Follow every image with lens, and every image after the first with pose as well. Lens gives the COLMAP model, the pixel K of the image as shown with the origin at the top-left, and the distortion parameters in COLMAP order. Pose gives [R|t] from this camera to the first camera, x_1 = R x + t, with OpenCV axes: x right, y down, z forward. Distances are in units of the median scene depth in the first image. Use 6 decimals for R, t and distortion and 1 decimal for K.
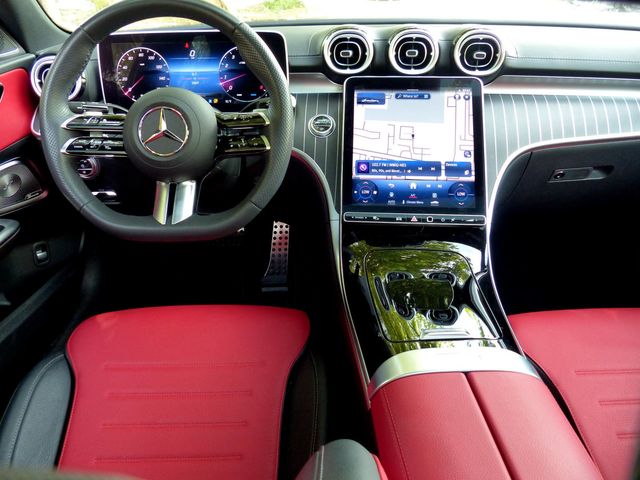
lens RADIAL K [[472.3, 0, 320.0], [0, 472.3, 240.0], [0, 0, 1]] dist [-0.022661, 0.007394]
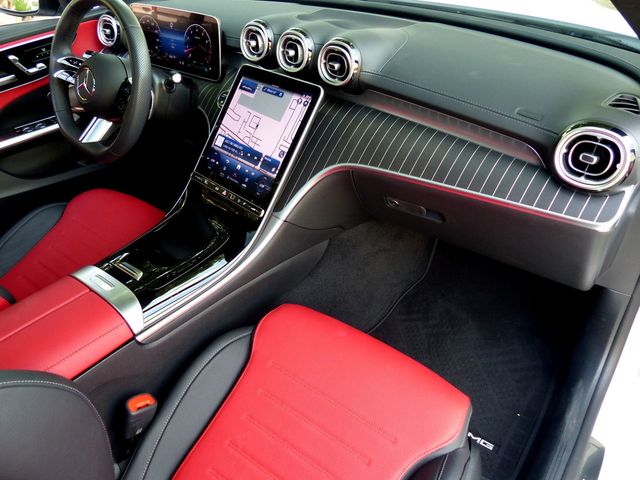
lens RADIAL K [[472.3, 0, 320.0], [0, 472.3, 240.0], [0, 0, 1]] dist [-0.022661, 0.007394]
pose [[0.769171, 0.378173, -0.515132, 1.021424], [-0.298326, 0.925364, 0.233888, -0.278407], [0.565135, -0.026223, 0.824582, 0.118439]]
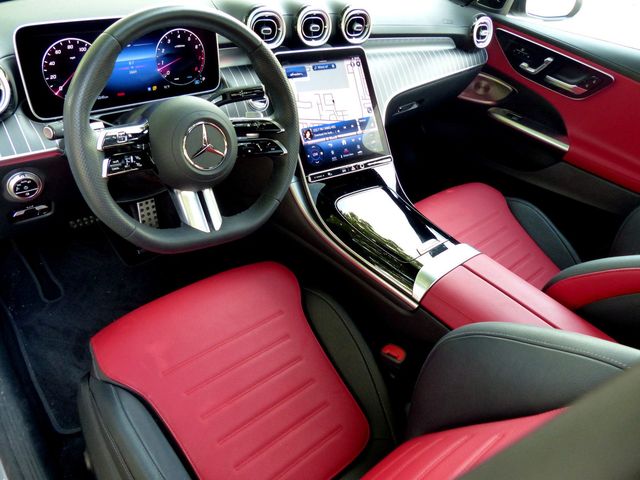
lens RADIAL K [[472.3, 0, 320.0], [0, 472.3, 240.0], [0, 0, 1]] dist [-0.022661, 0.007394]
pose [[0.772451, -0.305103, 0.556985, -0.635880], [0.170746, 0.944519, 0.280587, -0.229713], [-0.611691, -0.121637, 0.781690, 0.001419]]
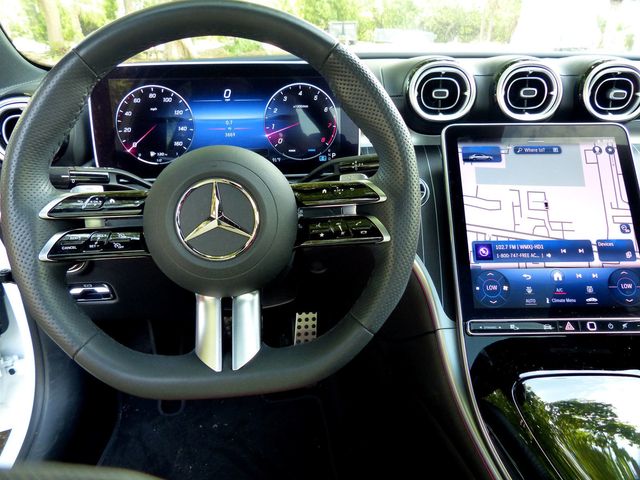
lens RADIAL K [[477.4, 0, 322.5], [0, 477.4, 236.2], [0, 0, 1]] dist [-0.001630, 0.005450]
pose [[0.995953, -0.029220, 0.084998, -0.204406], [0.036685, 0.995477, -0.087632, -0.121988], [-0.082053, 0.090396, 0.992520, 0.311251]]
